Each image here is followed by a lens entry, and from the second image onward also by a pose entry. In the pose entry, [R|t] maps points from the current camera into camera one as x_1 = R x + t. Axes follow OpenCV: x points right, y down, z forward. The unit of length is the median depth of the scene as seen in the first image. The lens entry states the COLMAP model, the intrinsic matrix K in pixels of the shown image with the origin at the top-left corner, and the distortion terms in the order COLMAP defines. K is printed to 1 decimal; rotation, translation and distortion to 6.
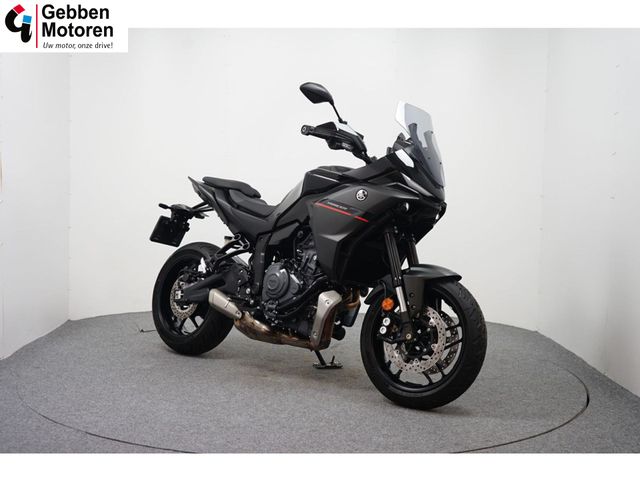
lens RADIAL K [[818.4, 0, 319.8], [0, 818.4, 240.5], [0, 0, 1]] dist [-0.018789, 0.000000]
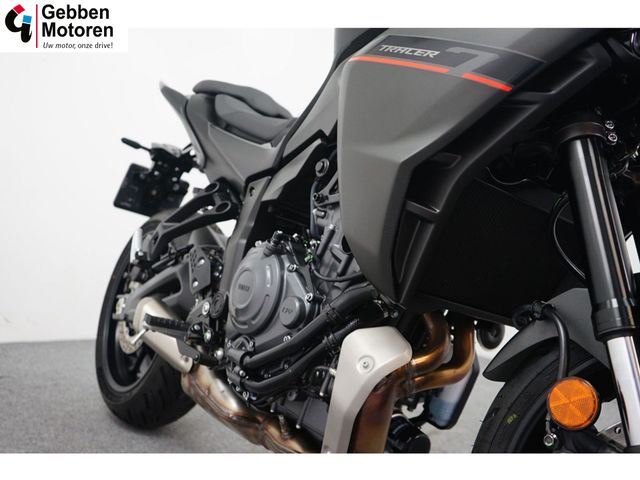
lens RADIAL K [[667.6, 0, 316.2], [0, 667.6, 241.8], [0, 0, 1]] dist [-0.009777, 0.000000]
pose [[0.970110, 0.054344, -0.236503, 0.047271], [-0.063166, 0.997556, -0.029878, 0.035627], [0.234301, 0.043924, 0.971171, 0.705677]]
